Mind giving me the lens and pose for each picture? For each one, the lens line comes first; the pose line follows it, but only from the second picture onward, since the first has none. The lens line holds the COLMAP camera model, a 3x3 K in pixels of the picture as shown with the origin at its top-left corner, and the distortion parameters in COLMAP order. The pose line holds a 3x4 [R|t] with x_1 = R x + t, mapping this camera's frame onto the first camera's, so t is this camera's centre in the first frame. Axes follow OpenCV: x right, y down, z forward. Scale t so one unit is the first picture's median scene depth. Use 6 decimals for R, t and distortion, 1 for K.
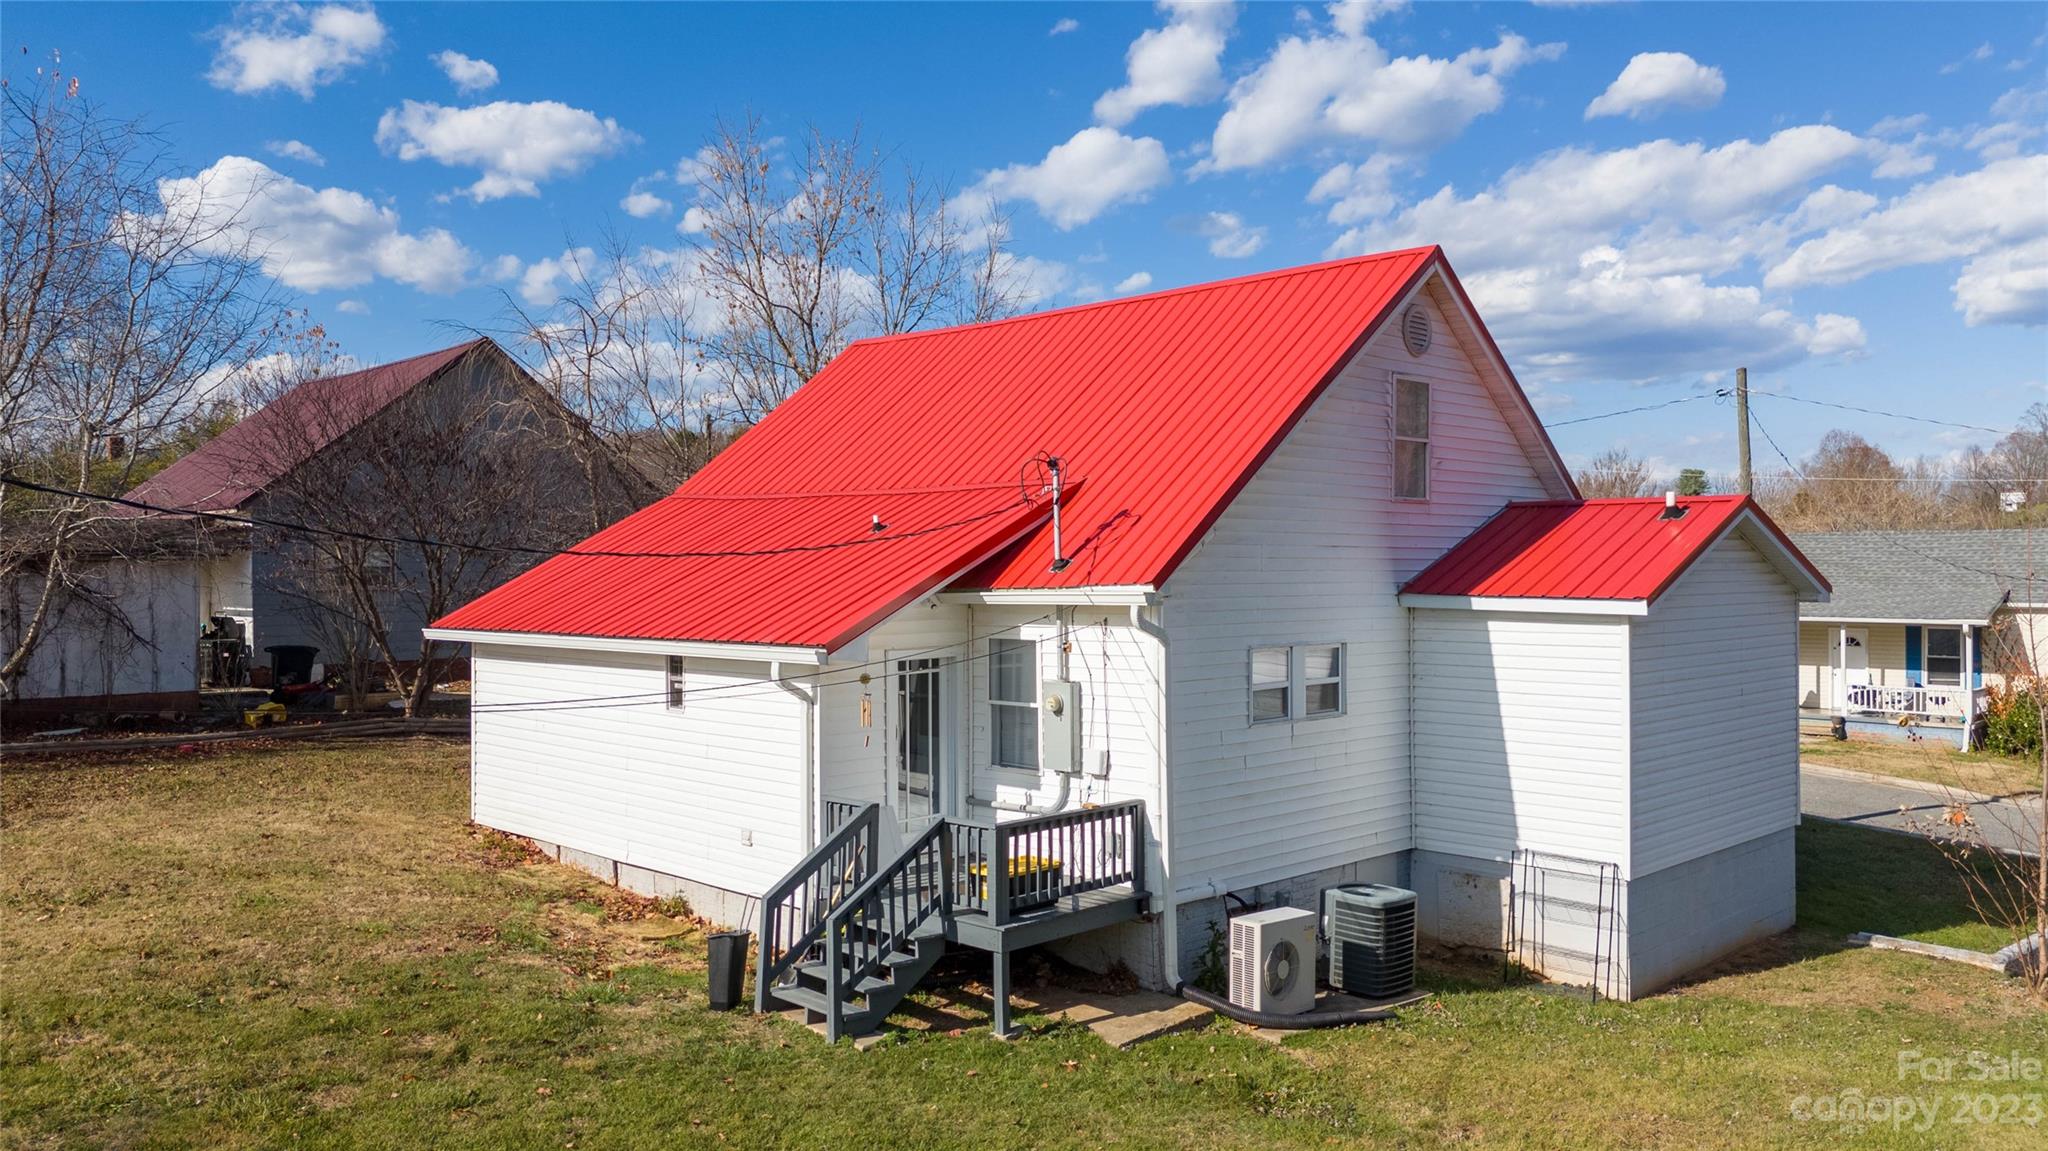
lens RADIAL K [[1511.6, 0, 1024.0], [0, 1511.6, 575.5], [0, 0, 1]] dist [0.038678, 0.000580]
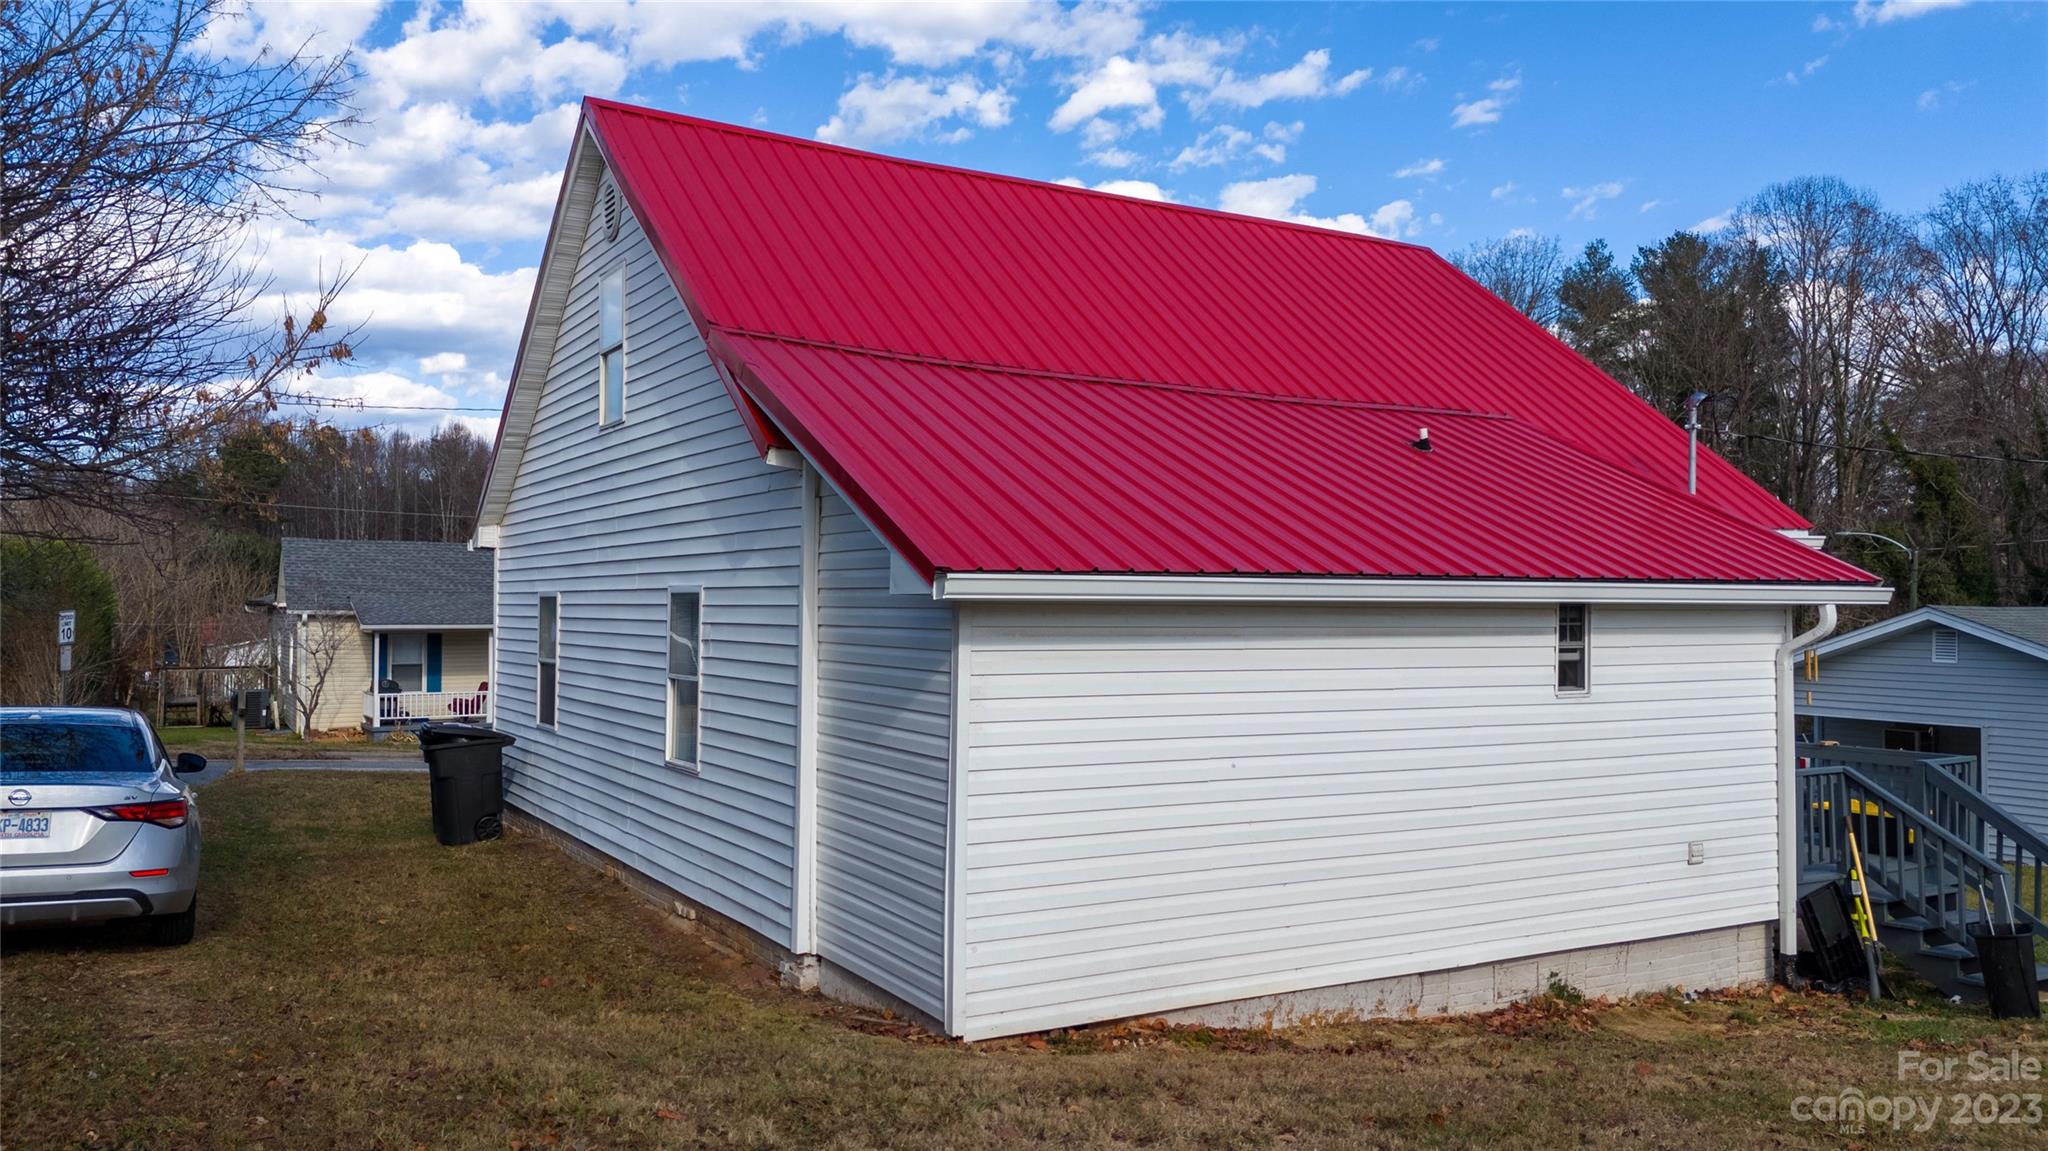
lens RADIAL K [[1511.6, 0, 1024.0], [0, 1511.6, 575.5], [0, 0, 1]] dist [0.038678, 0.000580]
pose [[0.276166, 0.025889, 0.960761, -0.921154], [0.004847, 0.999587, -0.028329, 0.054685], [-0.961098, 0.012480, 0.275926, 1.038741]]
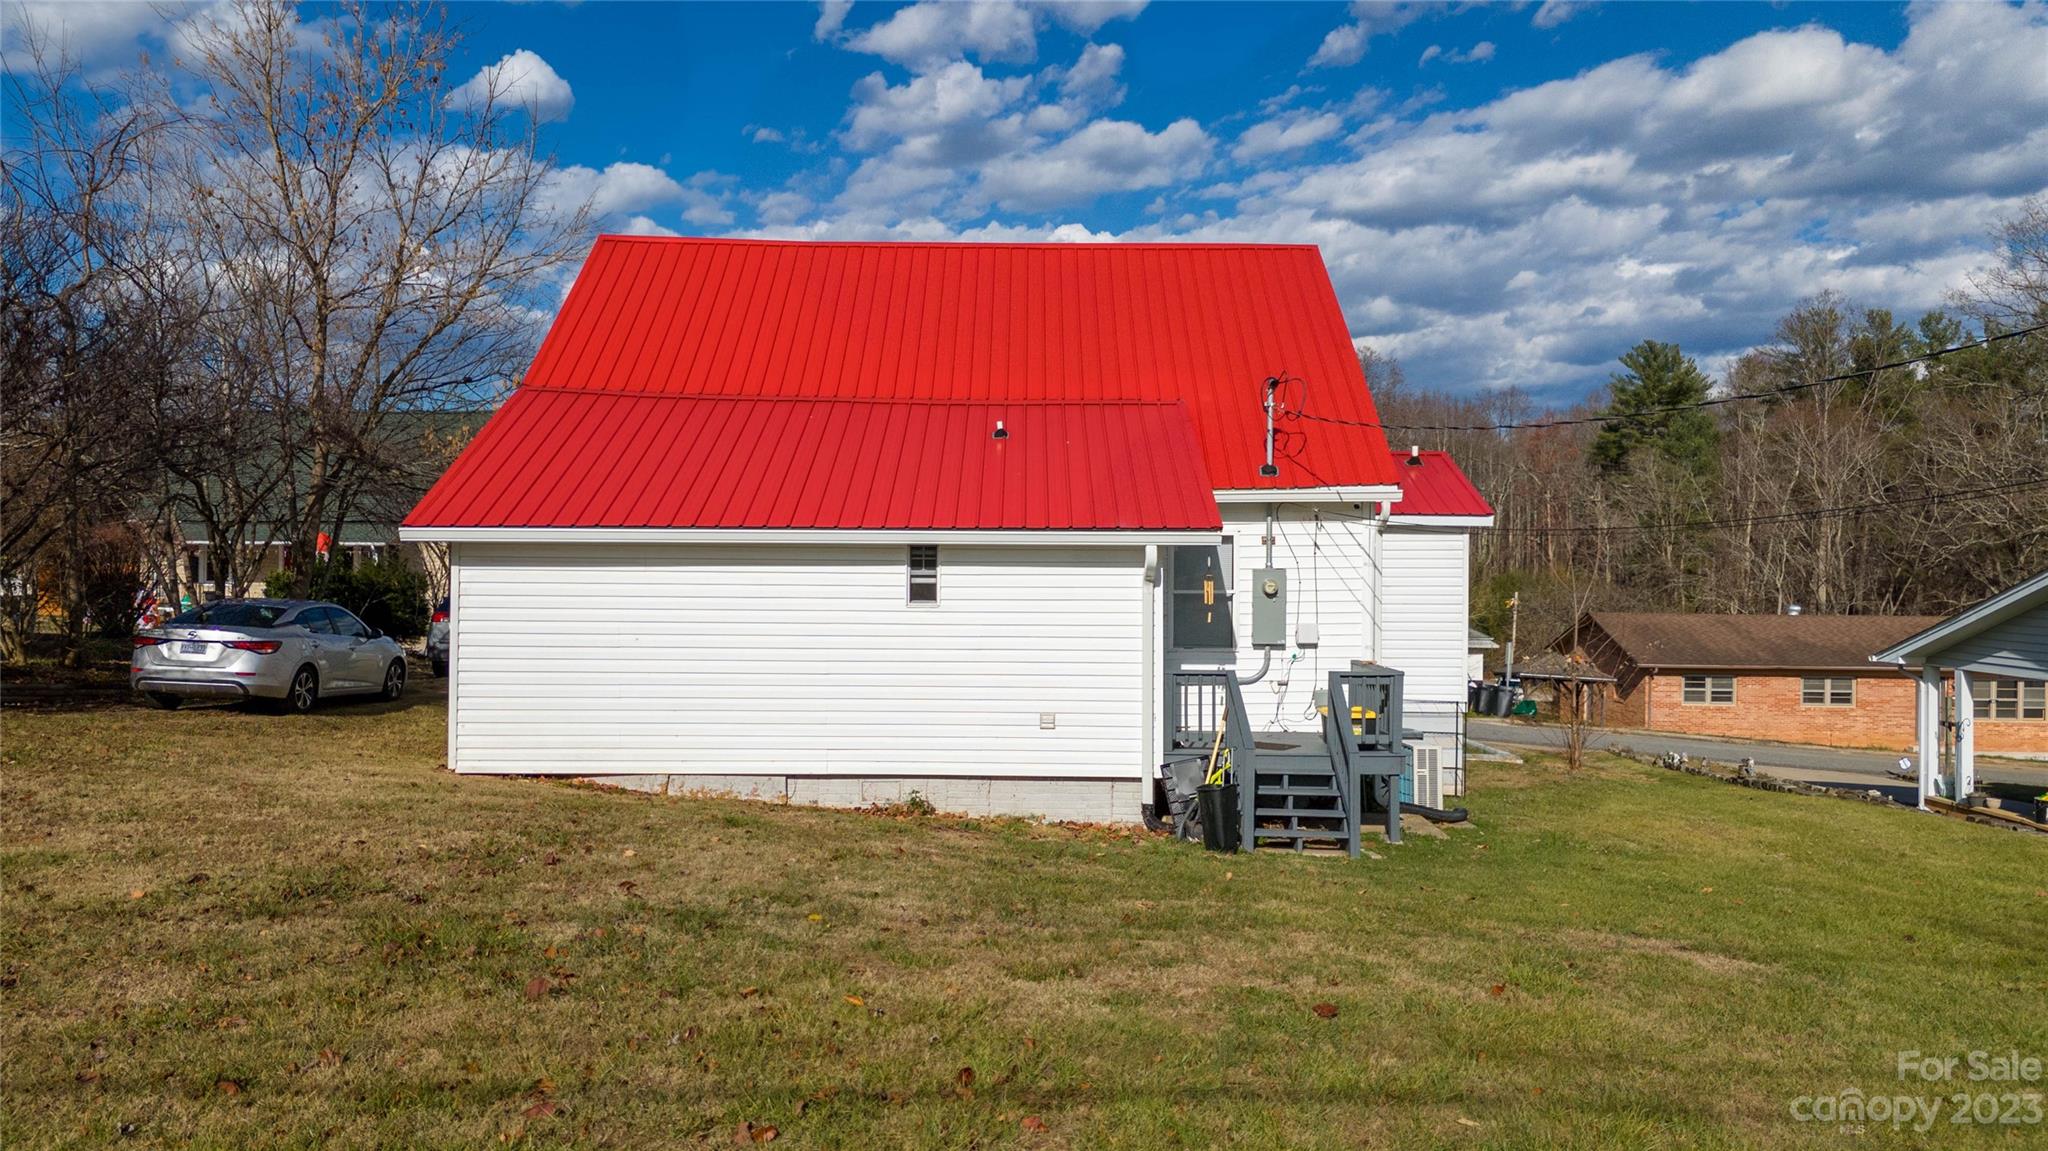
lens RADIAL K [[1489.9, 0, 986.1], [0, 1489.9, 636.2], [0, 0, 1]] dist [0.048225, 0.000277]
pose [[0.718294, -0.025567, 0.695269, -0.859716], [-0.003351, 0.999186, 0.040205, 0.069142], [-0.695731, -0.031209, 0.717624, 0.285230]]
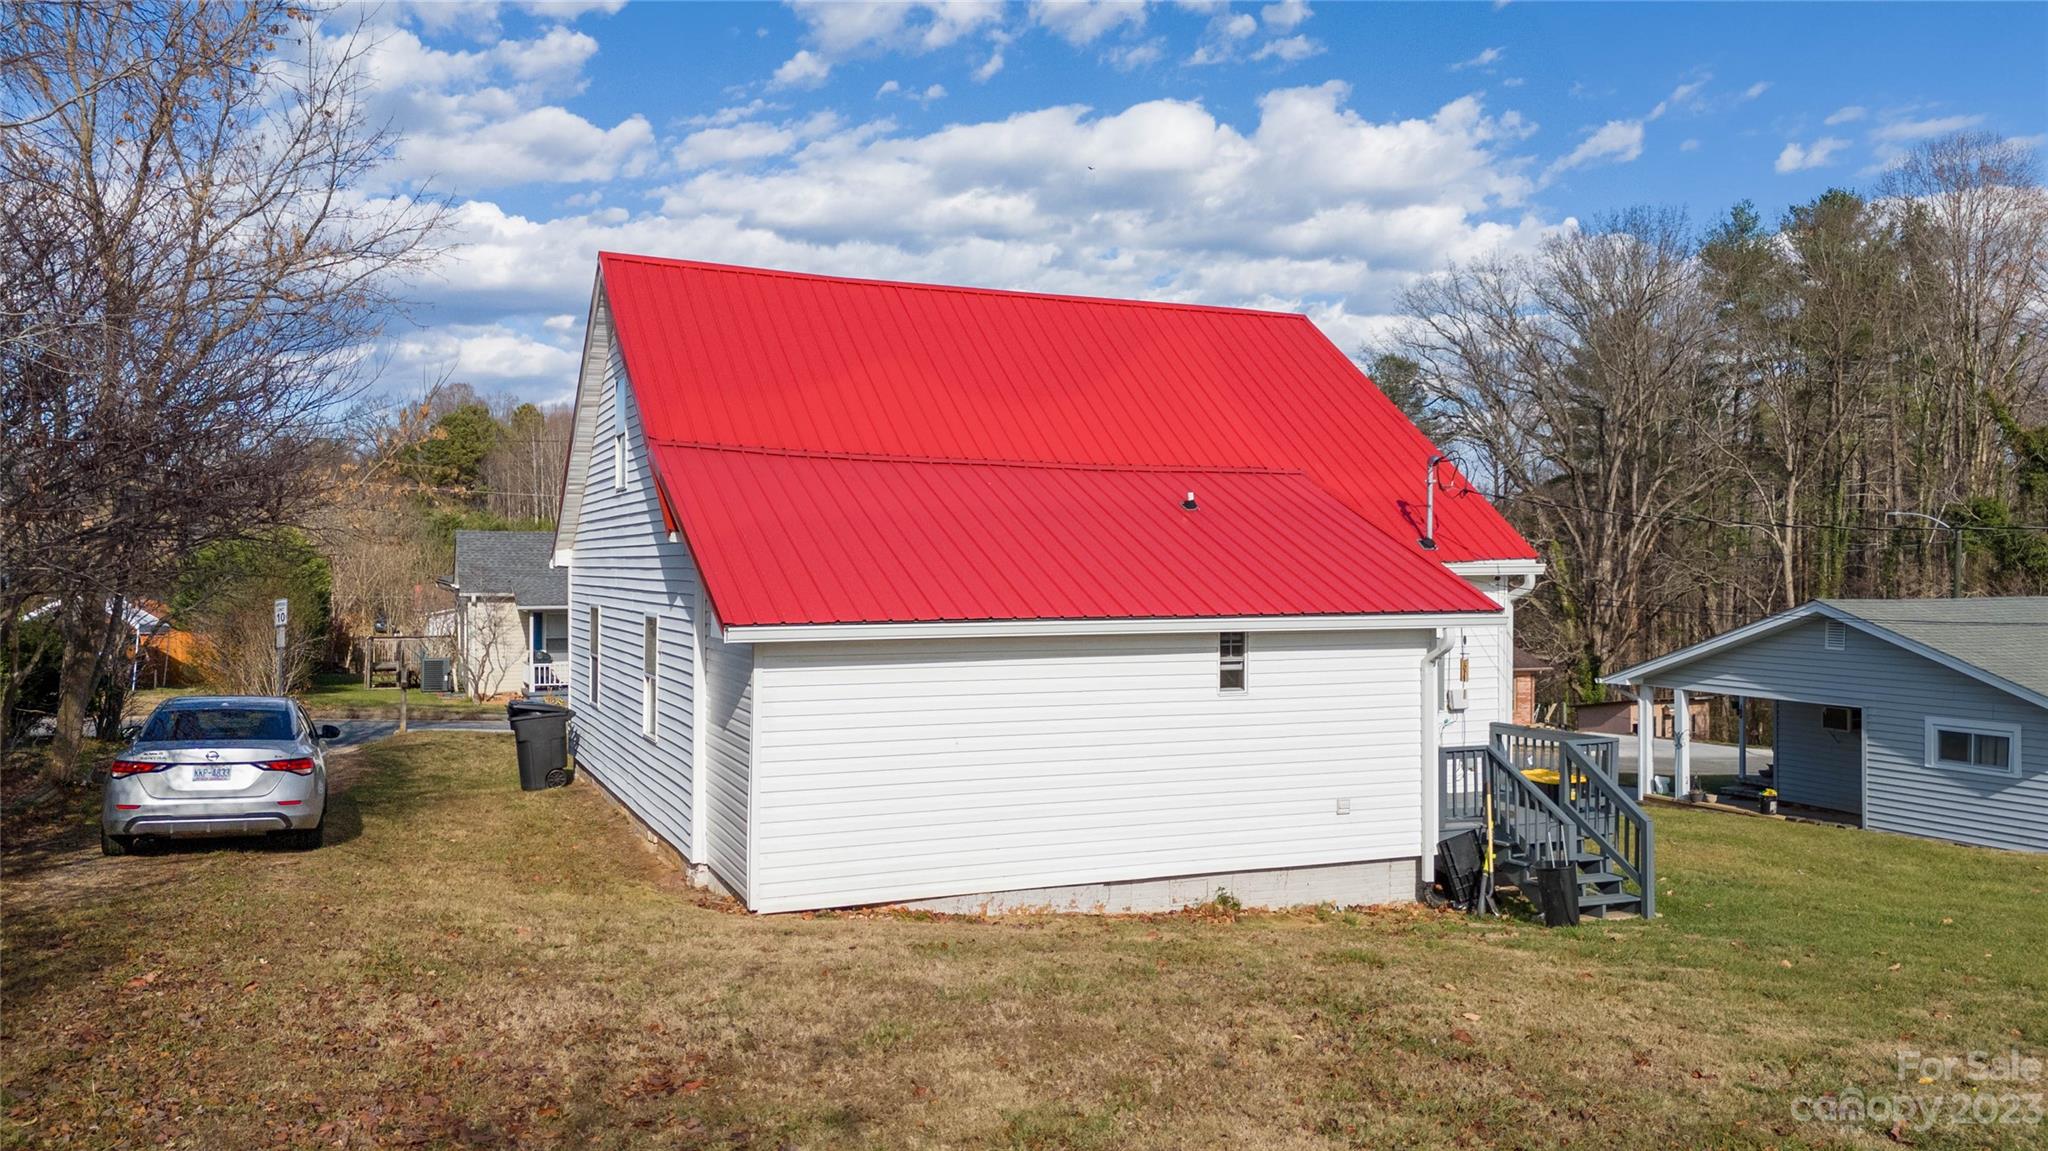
lens RADIAL K [[1504.5, 0, 1024.0], [0, 1504.5, 575.5], [0, 0, 1]] dist [0.047299, 0.000258]
pose [[0.386640, -0.000348, 0.922231, -1.128328], [0.006926, 0.999973, -0.002526, 0.017240], [-0.922205, 0.007364, 0.386631, 0.754892]]
